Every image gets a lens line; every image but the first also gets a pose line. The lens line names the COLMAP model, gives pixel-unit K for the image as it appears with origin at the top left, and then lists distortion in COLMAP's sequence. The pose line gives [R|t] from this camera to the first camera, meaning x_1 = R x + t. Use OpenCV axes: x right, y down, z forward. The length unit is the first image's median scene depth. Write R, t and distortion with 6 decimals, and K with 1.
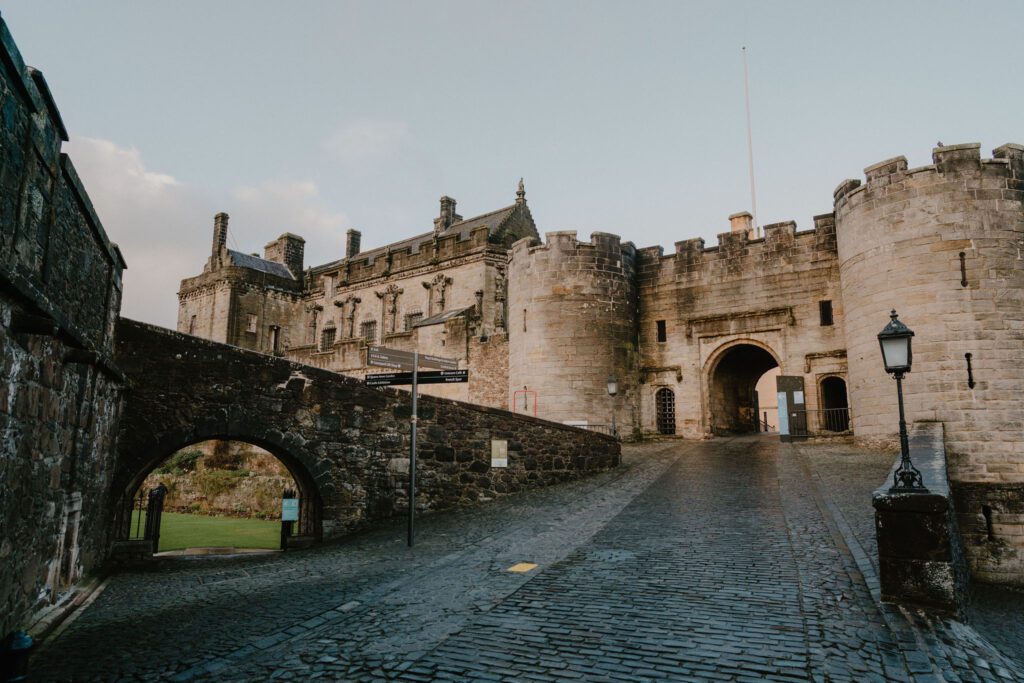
lens RADIAL K [[665.8, 0, 512.0], [0, 665.8, 341.5], [0, 0, 1]] dist [-0.035877, 0.018037]
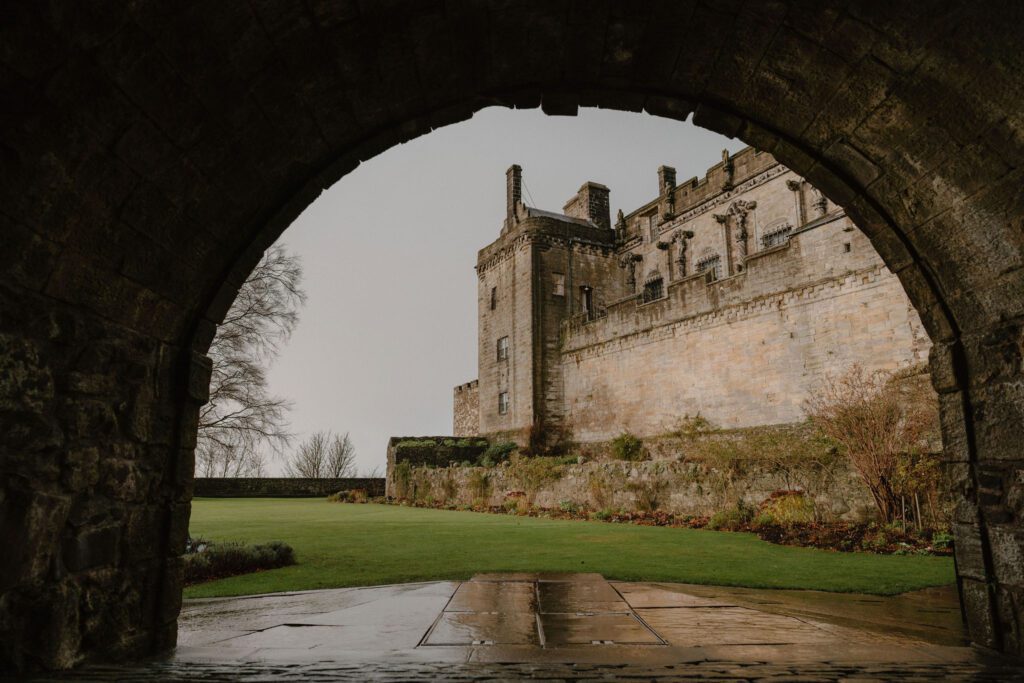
lens RADIAL K [[665.8, 0, 512.0], [0, 665.8, 341.5], [0, 0, 1]] dist [-0.035877, 0.018037]
pose [[0.902042, -0.096260, -0.420777, -0.107672], [0.086462, 0.995355, -0.042351, 0.071579], [0.422899, 0.001821, 0.906175, 0.235670]]
